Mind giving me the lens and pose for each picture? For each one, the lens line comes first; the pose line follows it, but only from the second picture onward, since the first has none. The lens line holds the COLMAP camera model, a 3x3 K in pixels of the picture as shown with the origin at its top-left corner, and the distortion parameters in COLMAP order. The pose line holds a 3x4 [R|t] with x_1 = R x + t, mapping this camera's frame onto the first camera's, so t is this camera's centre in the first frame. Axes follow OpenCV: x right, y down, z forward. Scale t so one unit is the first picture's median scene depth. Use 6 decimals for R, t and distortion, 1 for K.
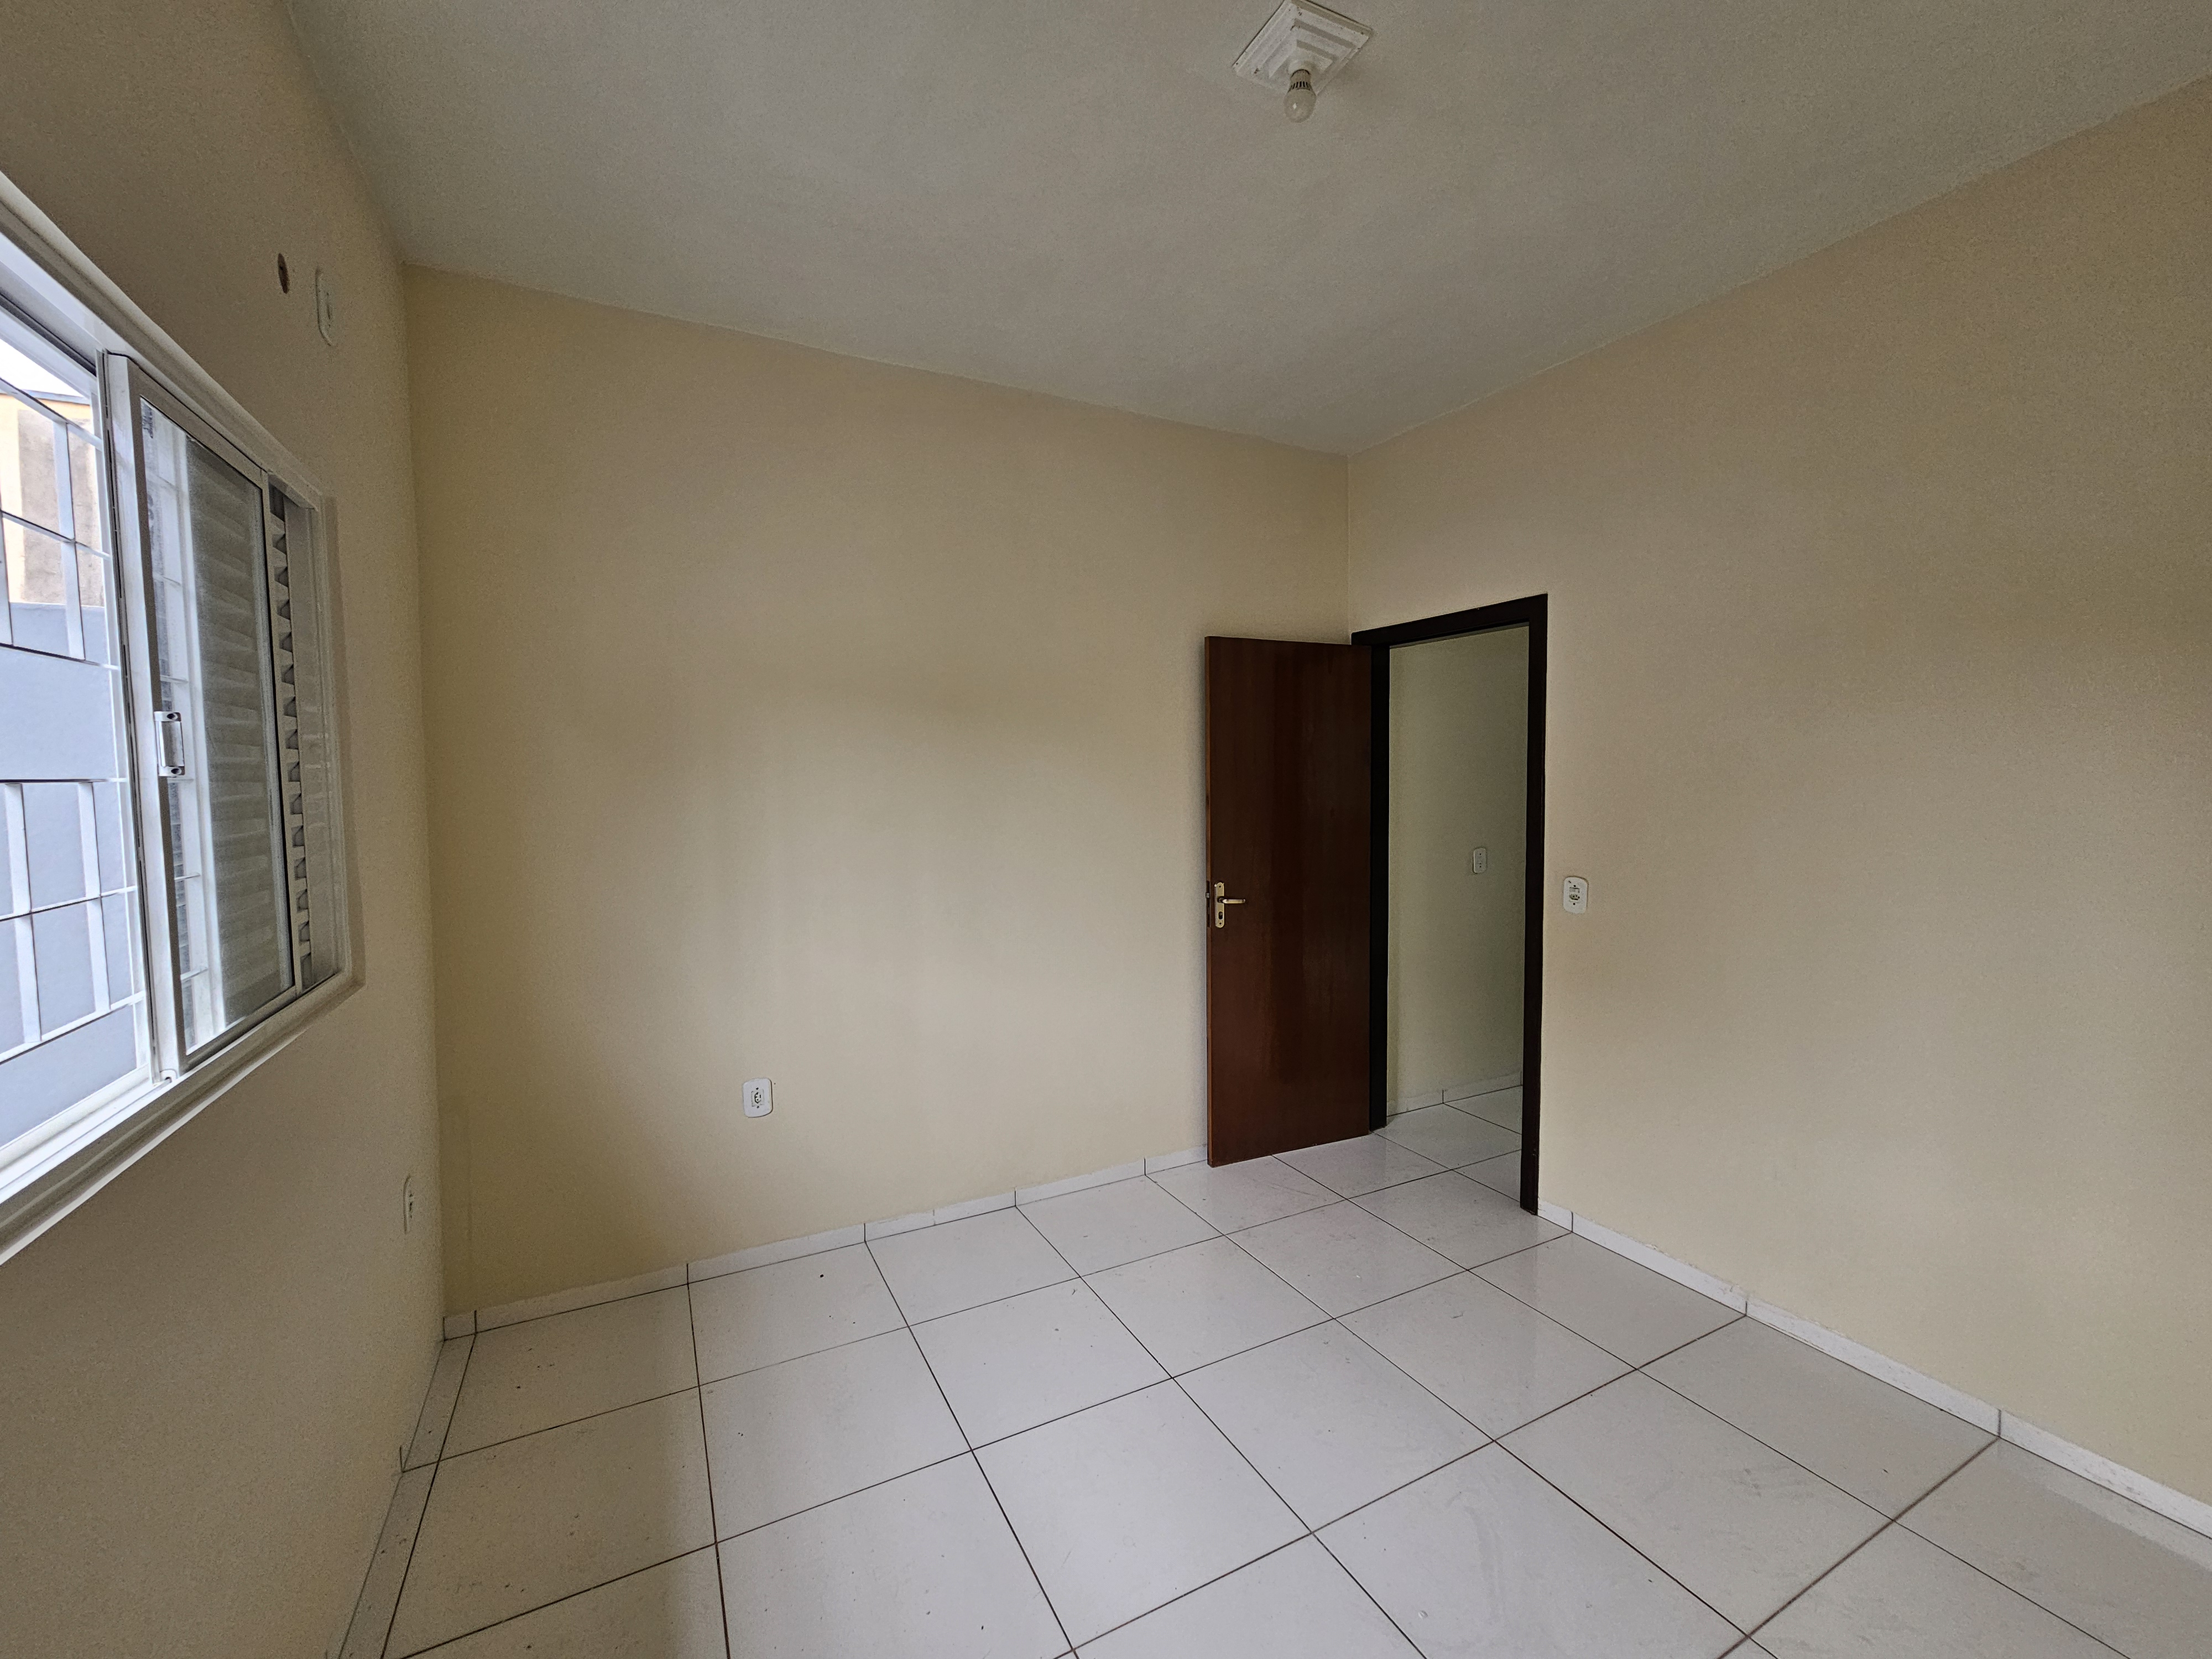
lens RADIAL K [[903.1, 0, 1107.7], [0, 903.1, 816.9], [0, 0, 1]] dist [-0.002321, -0.000606]
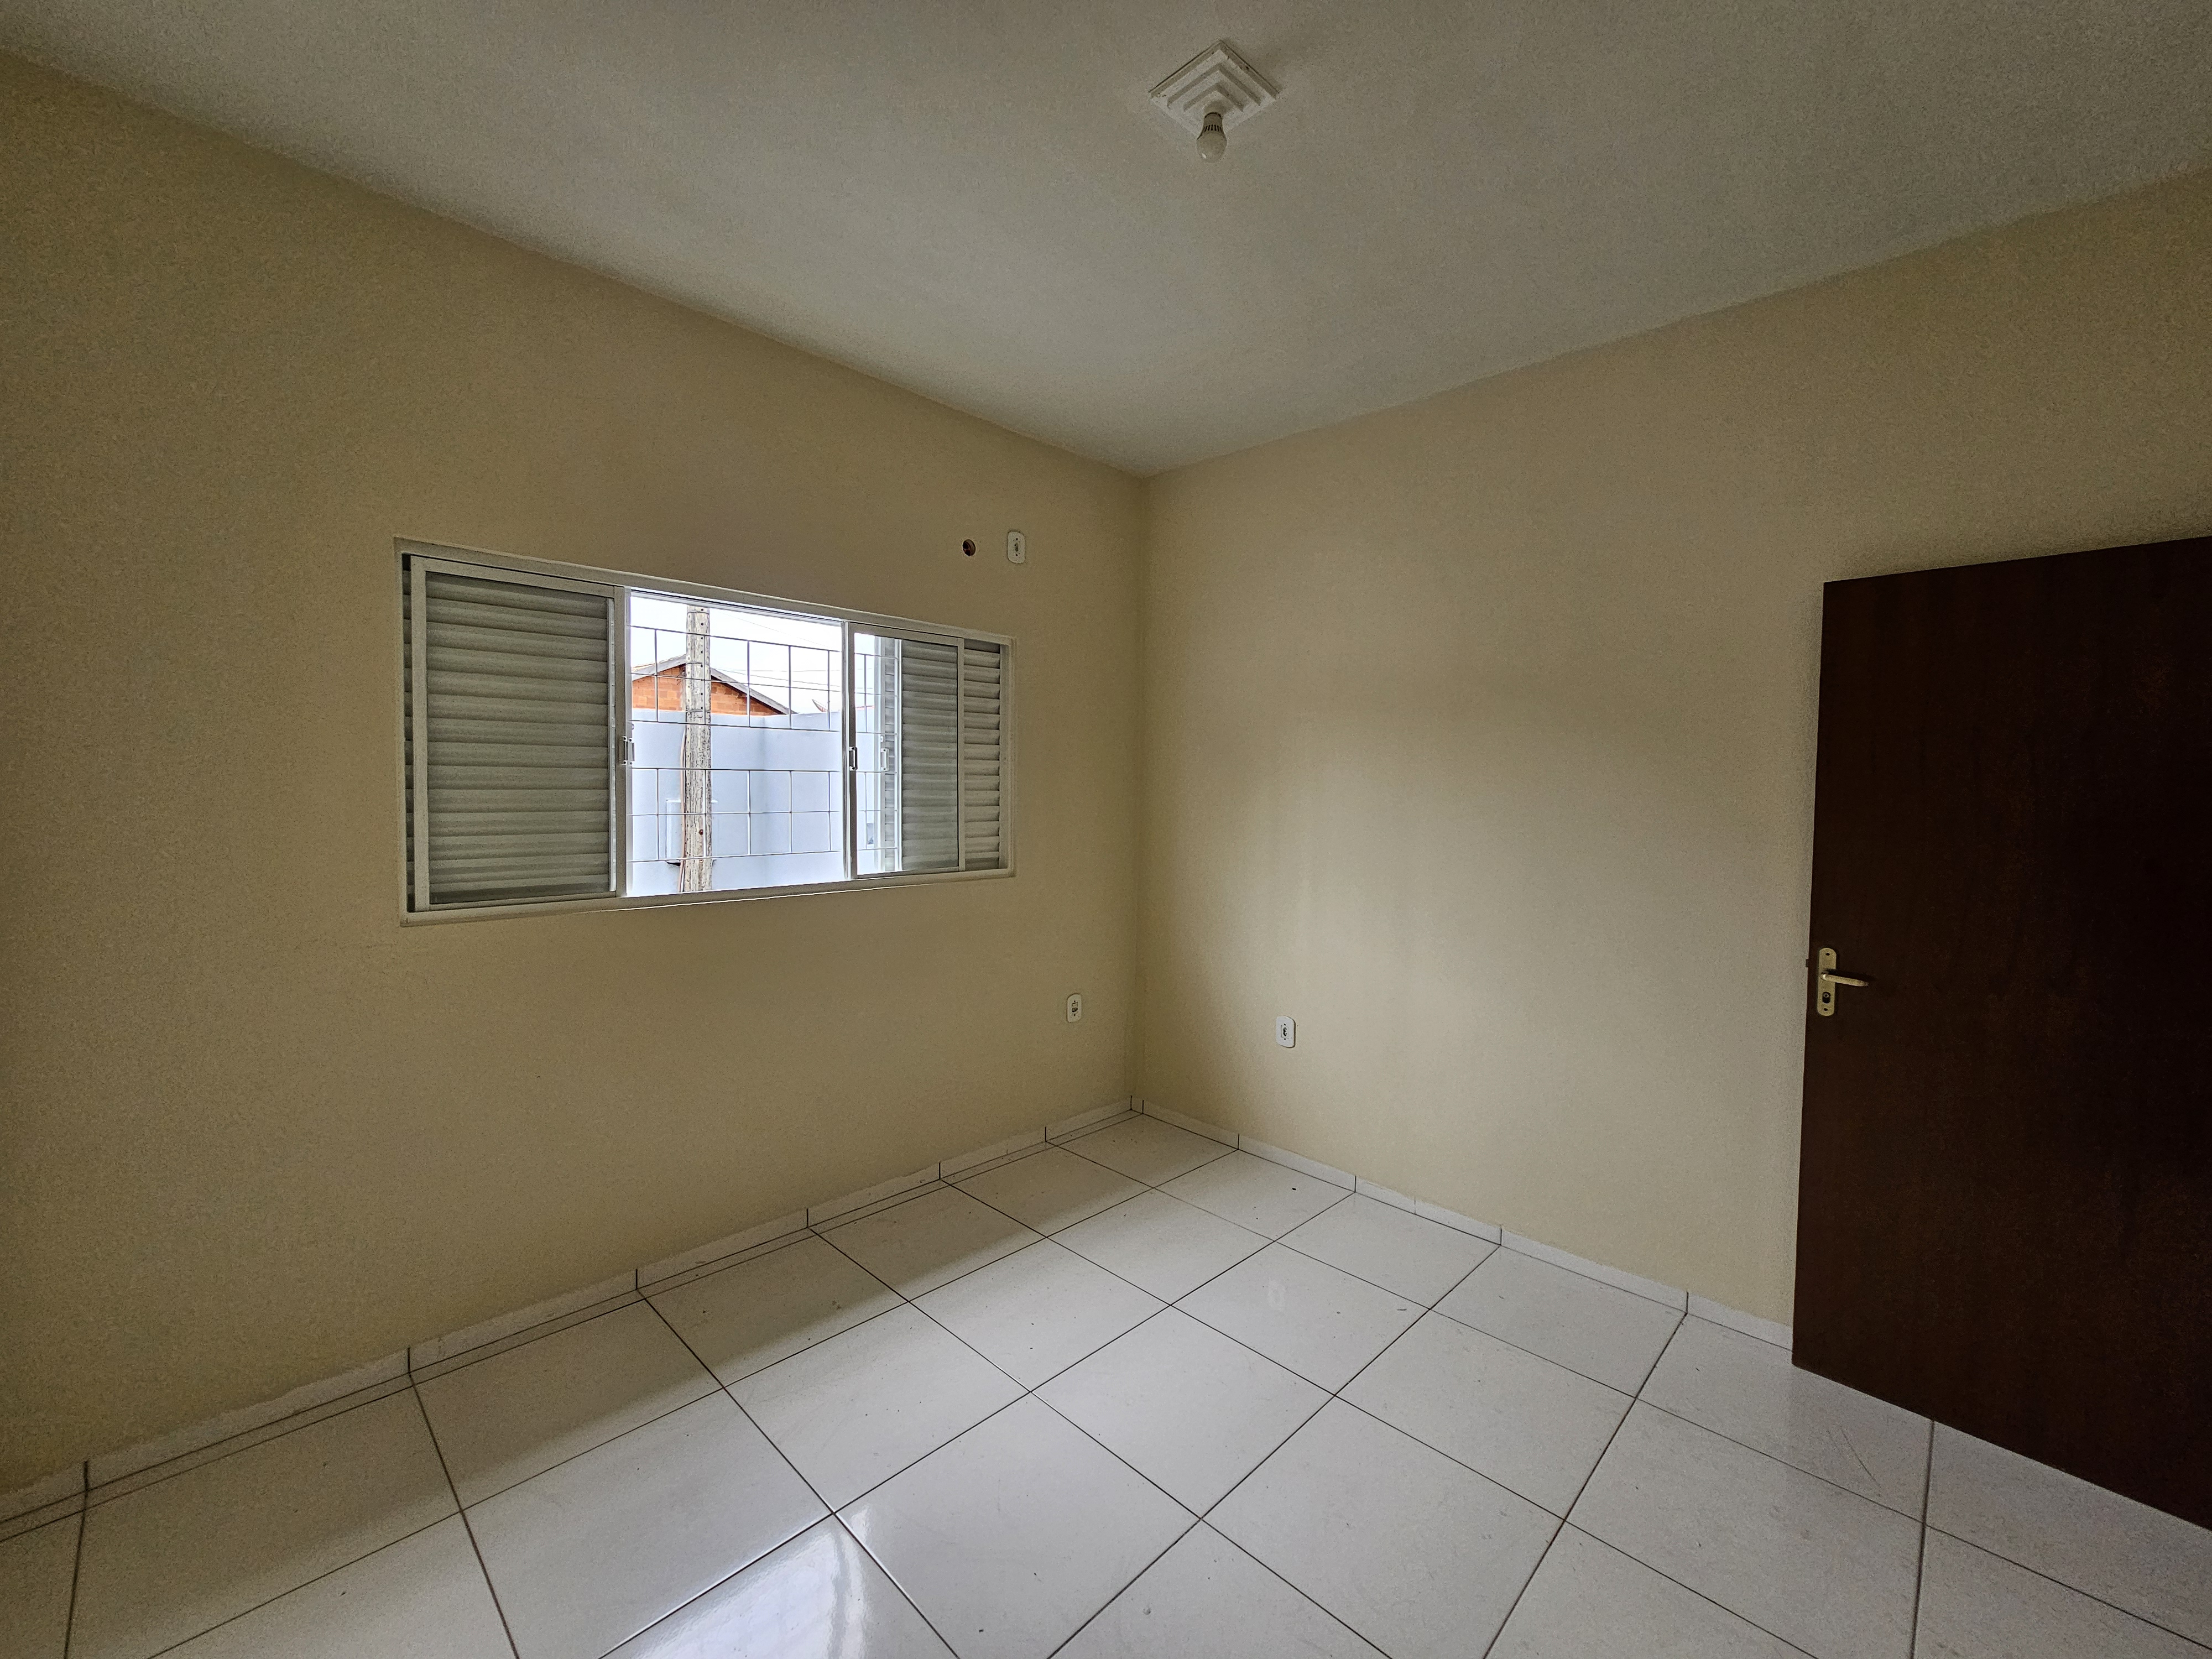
lens RADIAL K [[903.1, 0, 1107.7], [0, 903.1, 816.9], [0, 0, 1]] dist [-0.002321, -0.000606]
pose [[0.307256, 0.048471, -0.950392, 0.733827], [-0.059471, 0.997728, 0.031659, -0.017055], [0.949767, 0.046793, 0.309441, 0.355324]]
